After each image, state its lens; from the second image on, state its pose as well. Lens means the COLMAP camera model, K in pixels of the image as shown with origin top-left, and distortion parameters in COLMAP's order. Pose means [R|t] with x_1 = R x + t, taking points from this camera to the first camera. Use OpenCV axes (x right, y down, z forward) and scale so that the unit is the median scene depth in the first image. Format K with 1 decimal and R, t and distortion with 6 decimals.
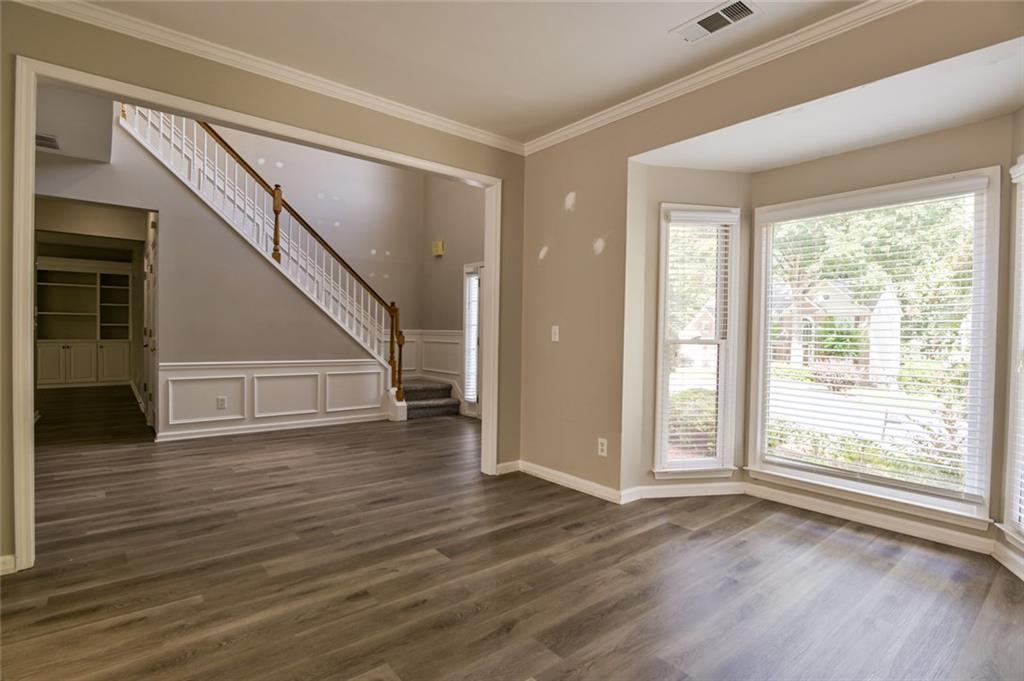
lens RADIAL K [[502.3, 0, 512.0], [0, 502.3, 340.5], [0, 0, 1]] dist [-0.018891, -0.000640]
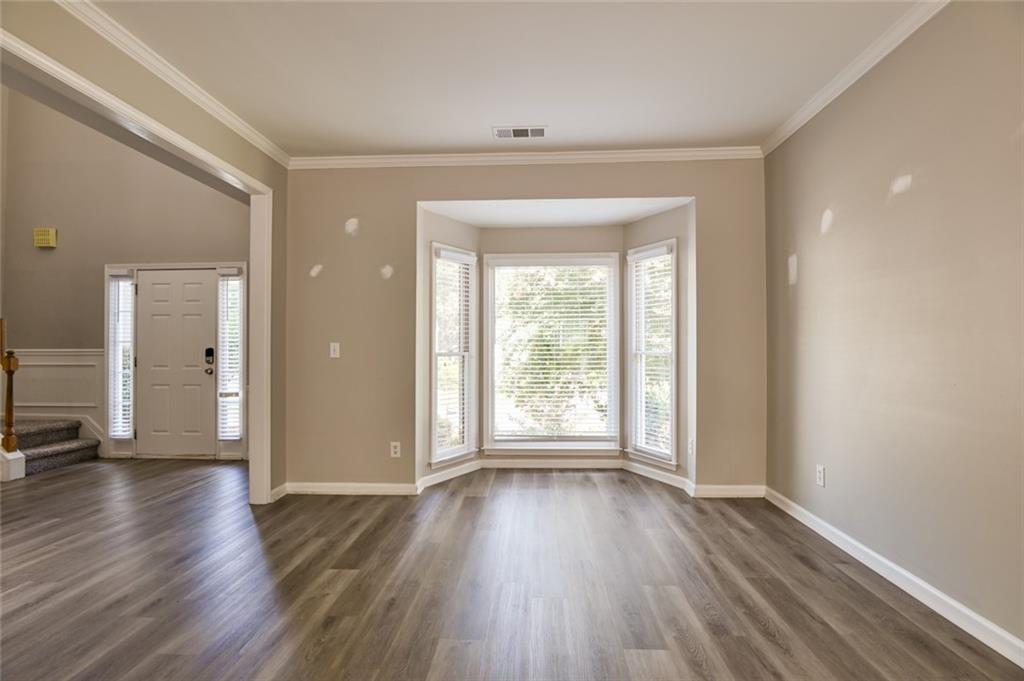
lens RADIAL K [[502.3, 0, 512.0], [0, 502.3, 340.5], [0, 0, 1]] dist [-0.018891, -0.000640]
pose [[0.669814, -0.007028, 0.742496, -0.449181], [0.026187, 0.999557, -0.014163, -0.009819], [-0.742067, 0.028931, 0.669701, 0.036728]]
